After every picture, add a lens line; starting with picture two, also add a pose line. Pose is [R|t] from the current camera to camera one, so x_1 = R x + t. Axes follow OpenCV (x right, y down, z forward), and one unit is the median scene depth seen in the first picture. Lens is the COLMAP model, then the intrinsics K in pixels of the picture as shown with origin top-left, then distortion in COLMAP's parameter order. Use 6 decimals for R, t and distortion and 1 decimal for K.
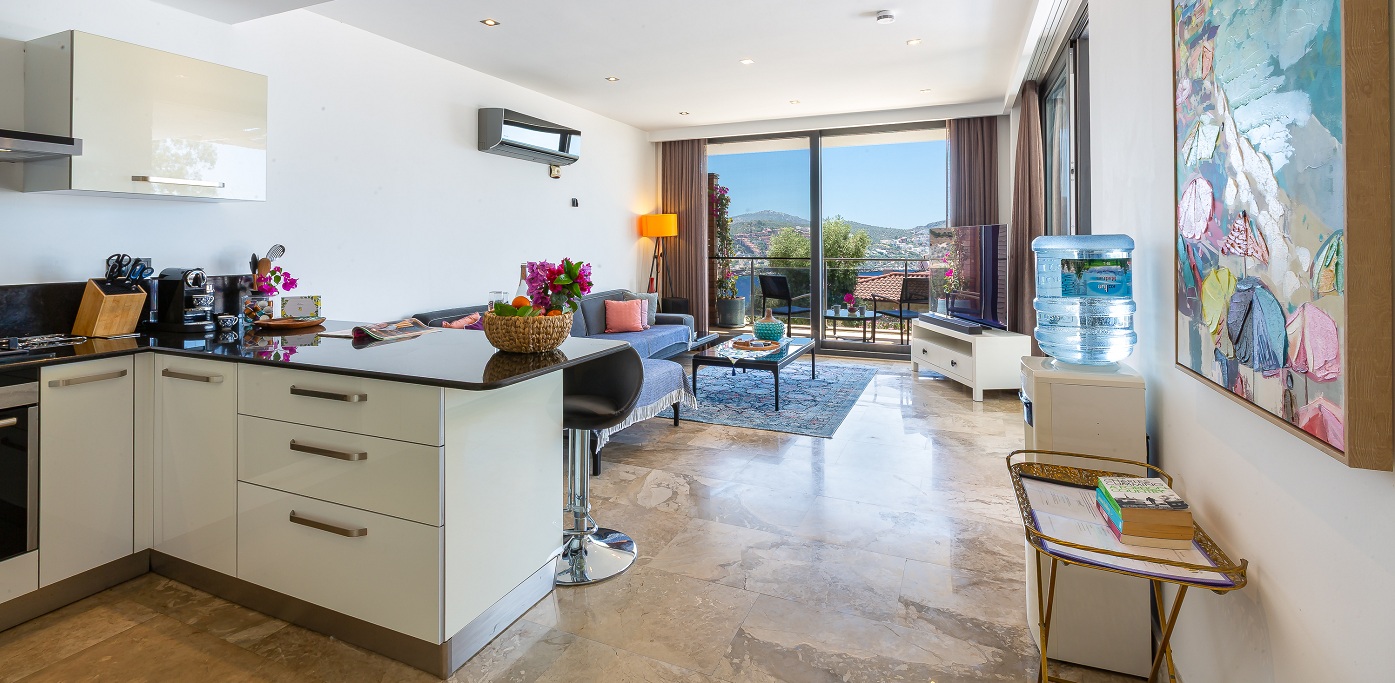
lens RADIAL K [[620.2, 0, 694.5], [0, 620.2, 237.5], [0, 0, 1]] dist [-0.000043, -0.000485]
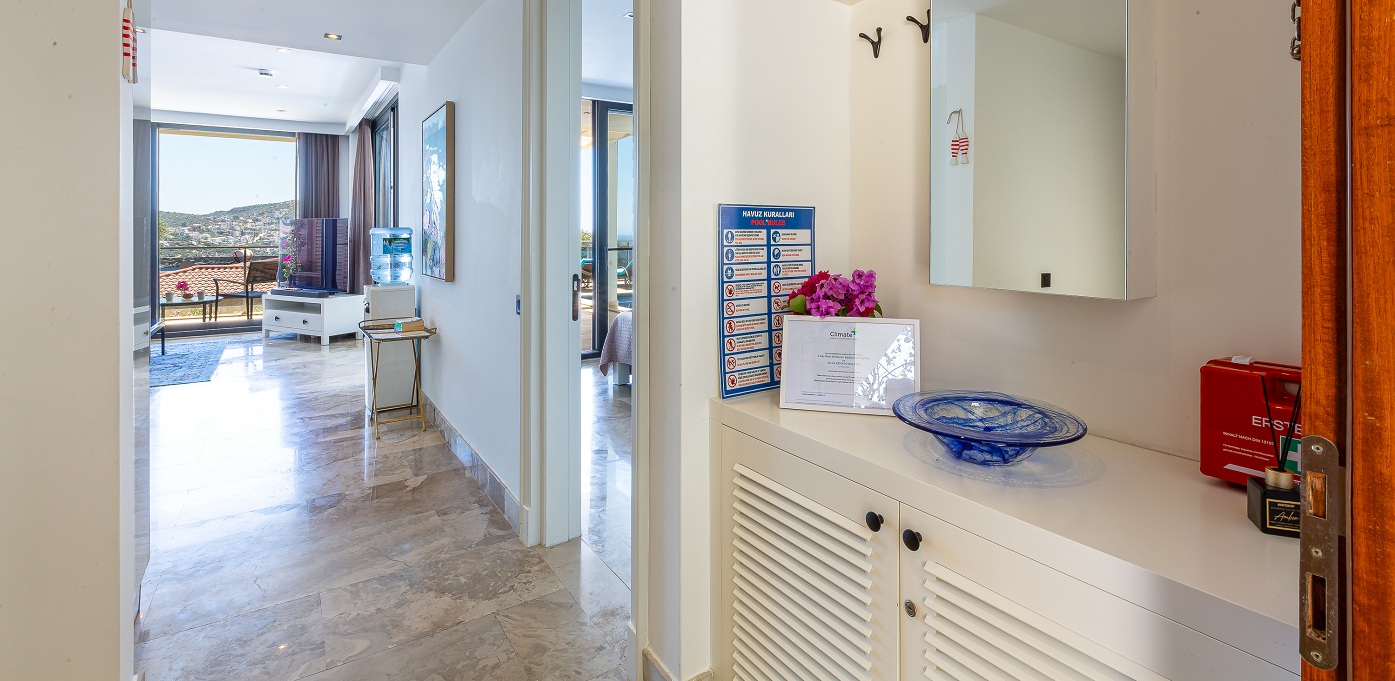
lens RADIAL K [[634.4, 0, 725.4], [0, 634.4, 225.5], [0, 0, 1]] dist [-0.000551, -0.000074]
pose [[0.521318, 0.008498, 0.853320, -0.235412], [-0.007879, 0.999956, -0.005145, -0.003039], [-0.853326, -0.004041, 0.521361, -0.409471]]
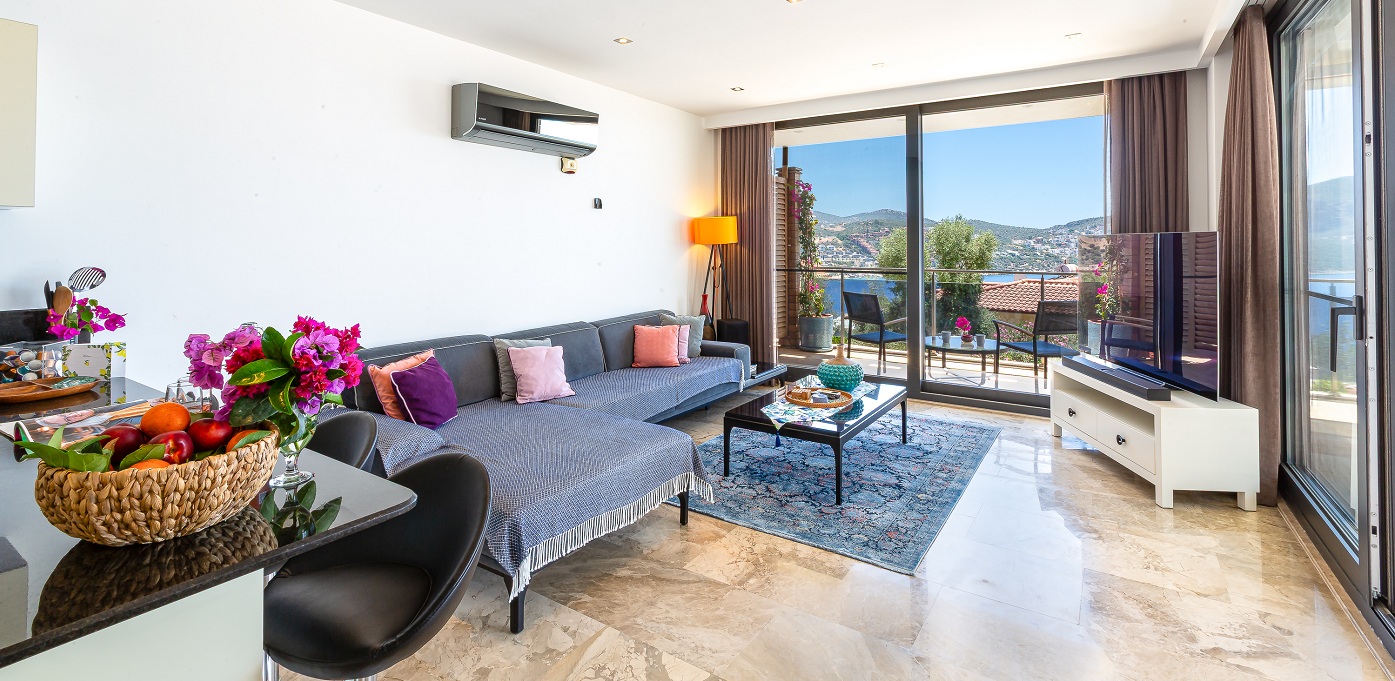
lens RADIAL K [[620.2, 0, 694.5], [0, 620.2, 236.5], [0, 0, 1]] dist [-0.000043, -0.000485]
pose [[0.983488, -0.000119, -0.180972, 0.077162], [-0.000122, 0.999999, -0.001322, -0.012319], [0.180972, 0.001323, 0.983487, 0.227929]]
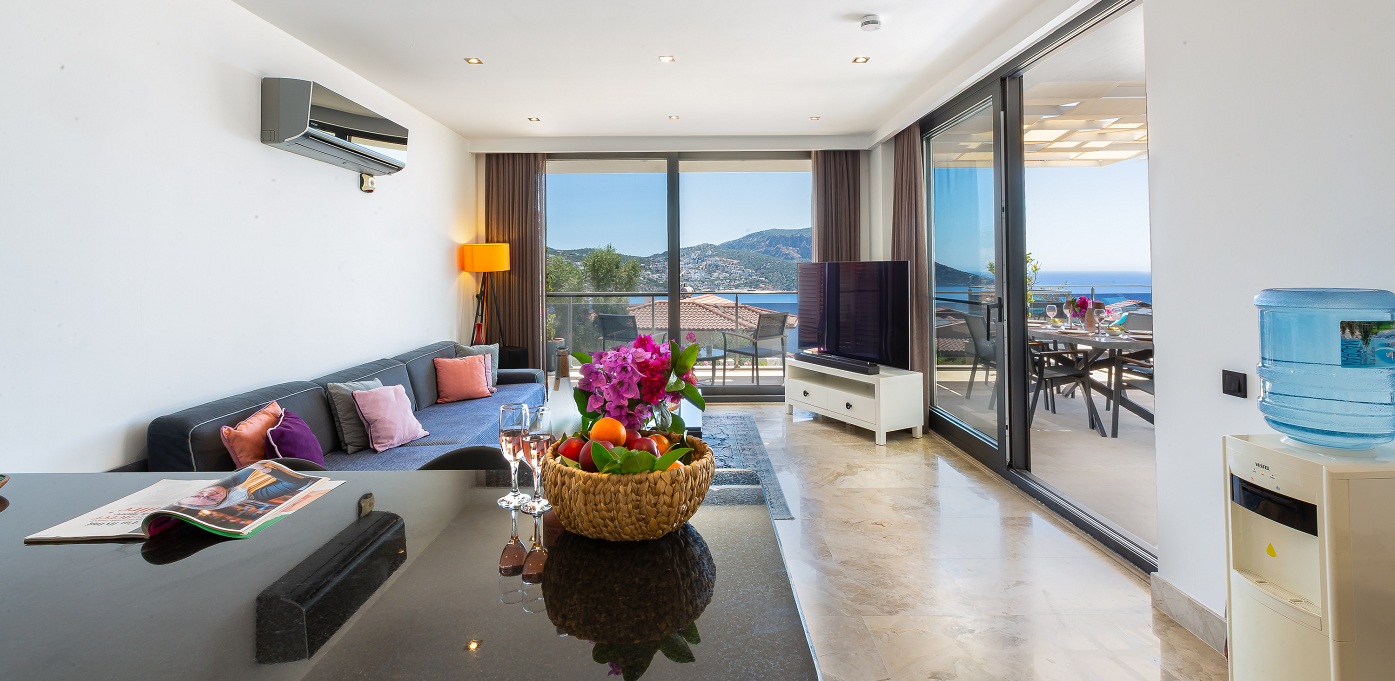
lens RADIAL K [[622.3, 0, 694.6], [0, 622.3, 258.9], [0, 0, 1]] dist [0.005833, 0.000479]
pose [[0.916232, 0.003109, 0.400636, -0.158573], [0.000471, 0.999961, -0.008838, -0.012373], [-0.400648, 0.008286, 0.916195, 0.187624]]
